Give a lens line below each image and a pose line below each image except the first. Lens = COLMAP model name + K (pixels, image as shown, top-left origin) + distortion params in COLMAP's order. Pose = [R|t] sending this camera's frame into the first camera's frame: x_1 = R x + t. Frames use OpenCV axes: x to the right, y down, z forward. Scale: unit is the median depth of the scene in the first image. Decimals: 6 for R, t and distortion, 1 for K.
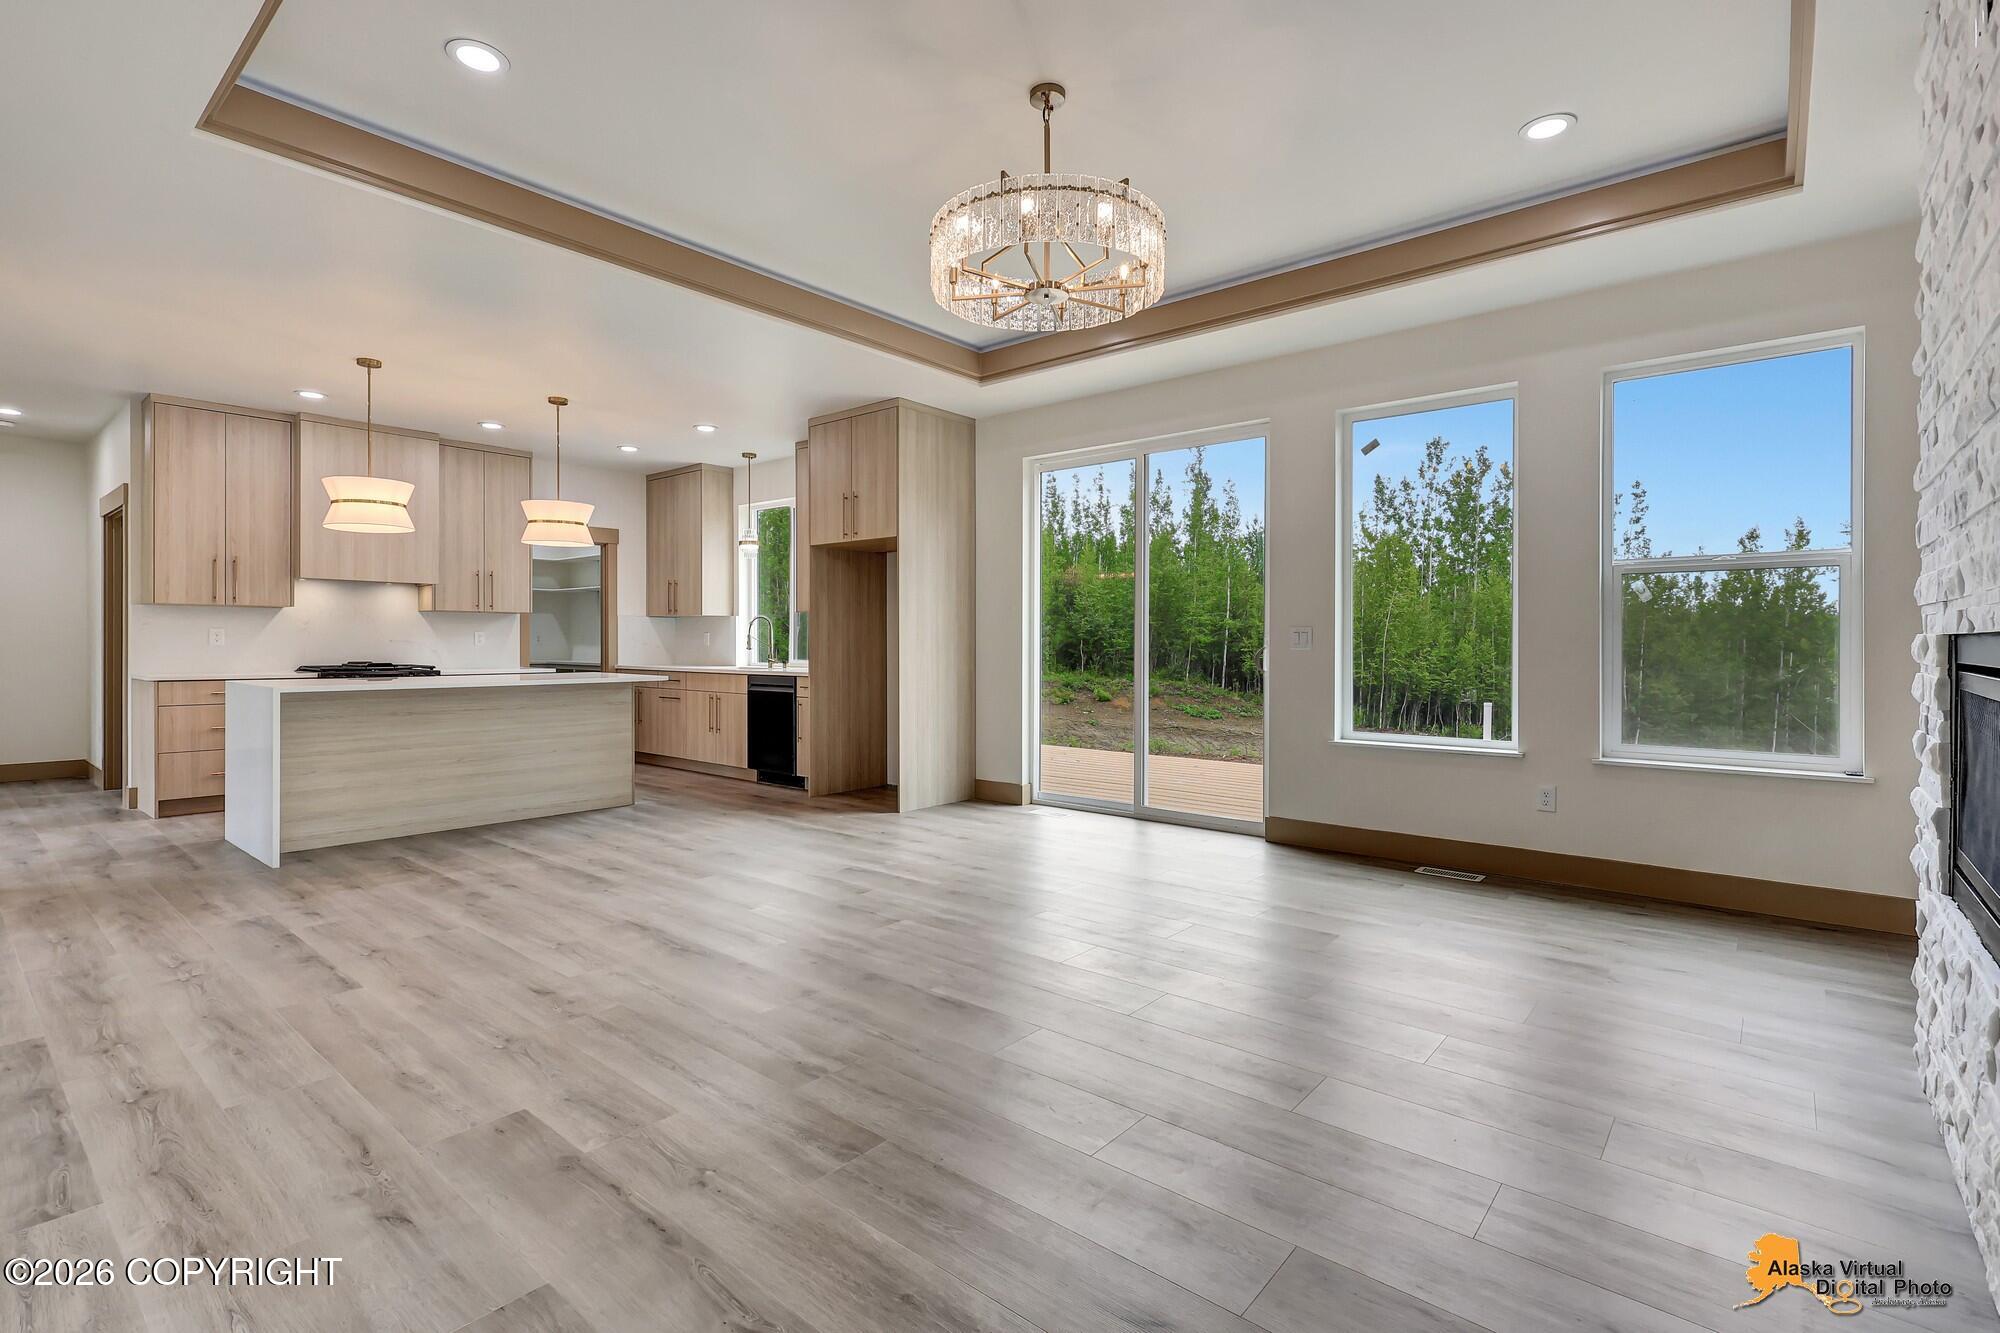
lens RADIAL K [[927.6, 0, 1000.9], [0, 927.6, 654.9], [0, 0, 1]] dist [-0.003680, 0.000164]
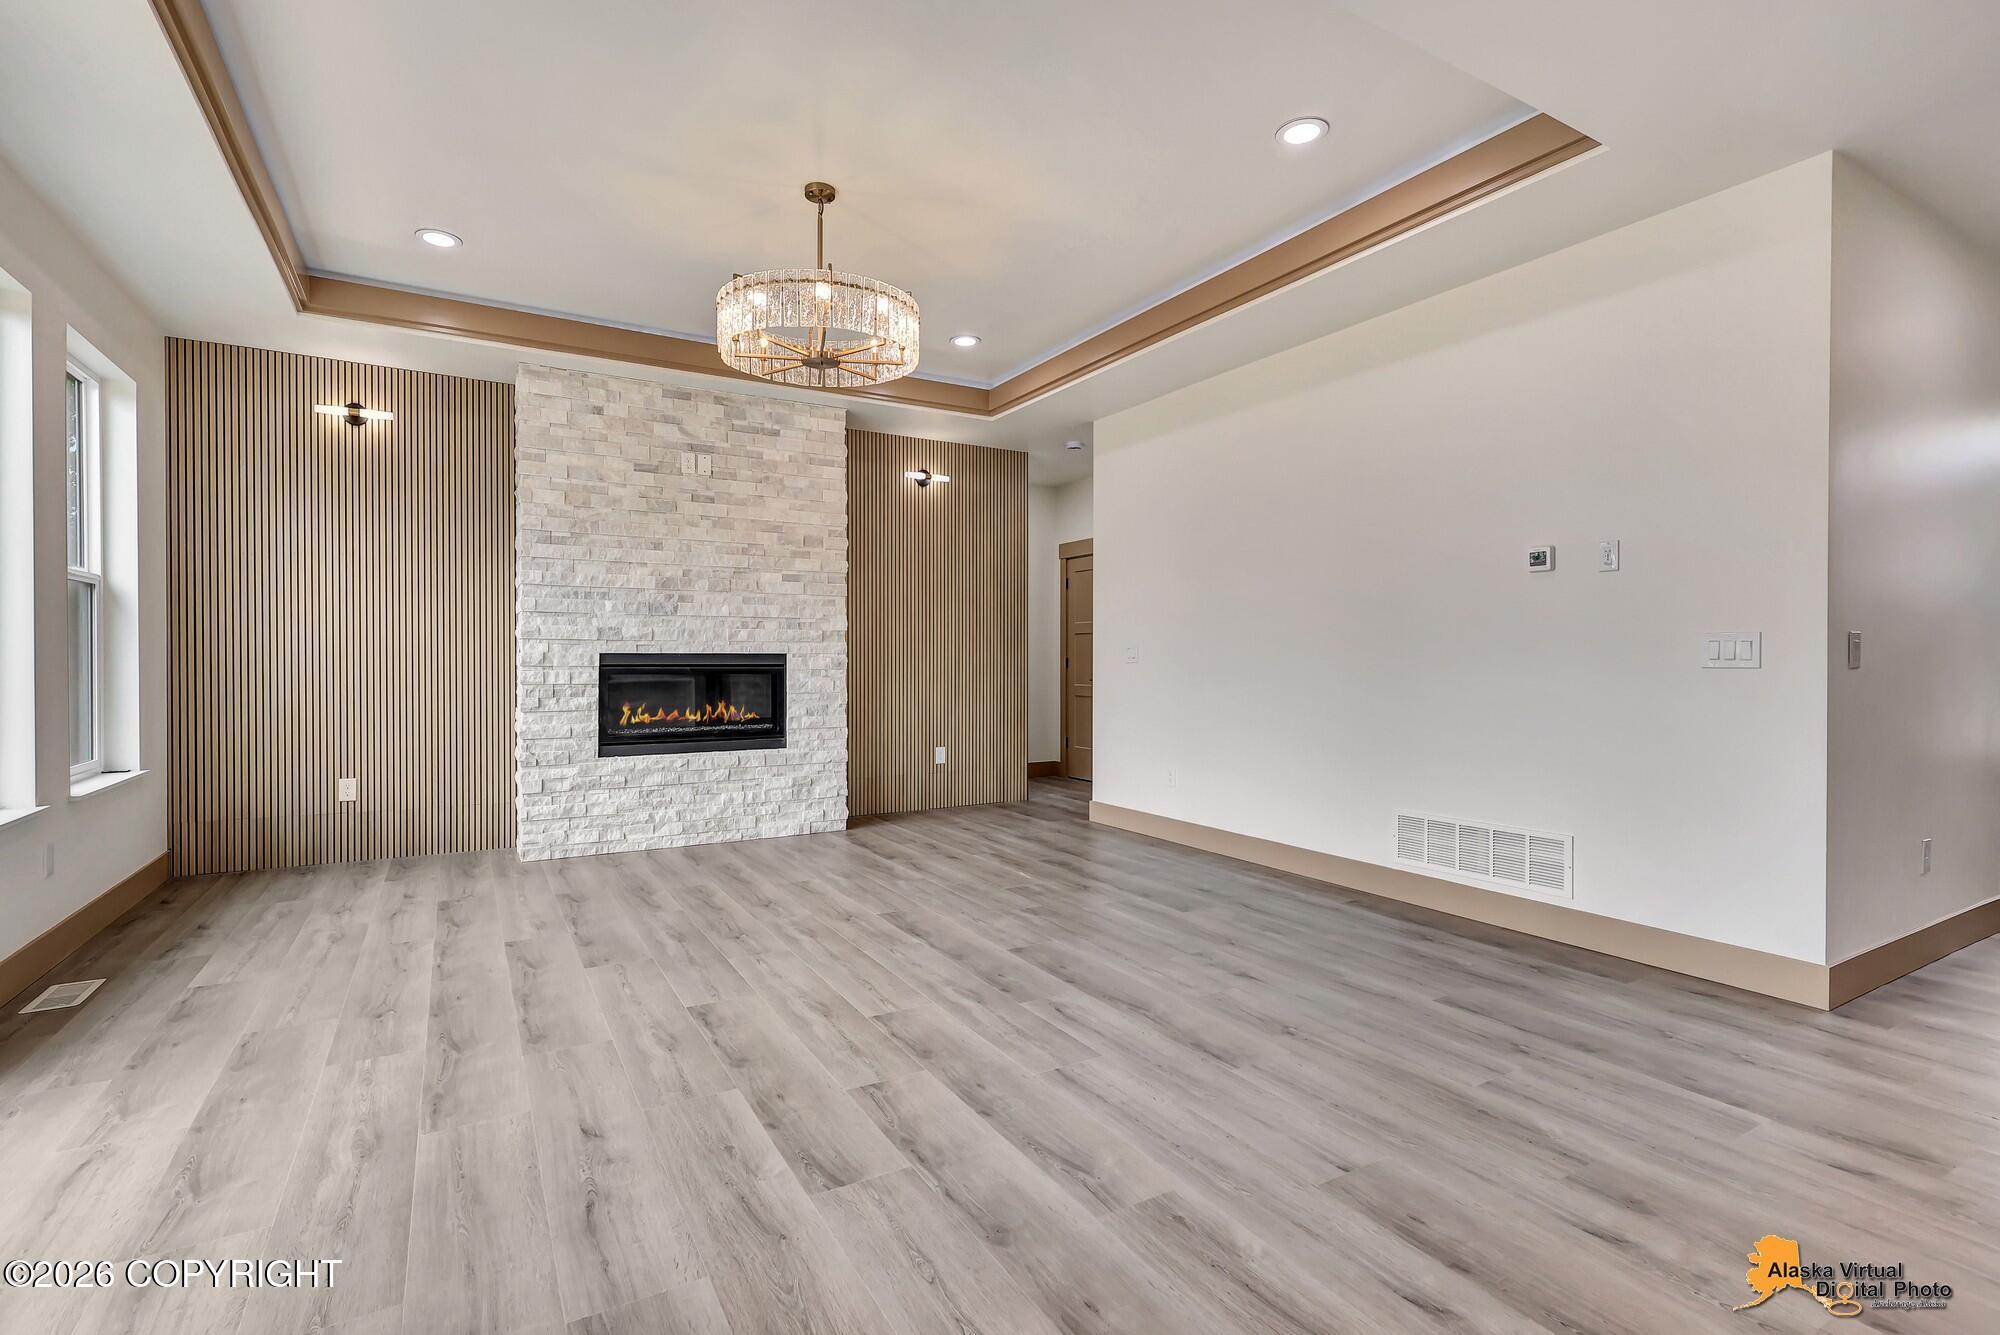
lens RADIAL K [[927.6, 0, 1000.9], [0, 927.6, 655.9], [0, 0, 1]] dist [-0.003680, 0.000164]
pose [[-0.943020, -0.004794, 0.332702, -0.675272], [-0.000105, 0.999900, 0.014109, -0.035660], [-0.332737, 0.013270, -0.942926, 2.456451]]
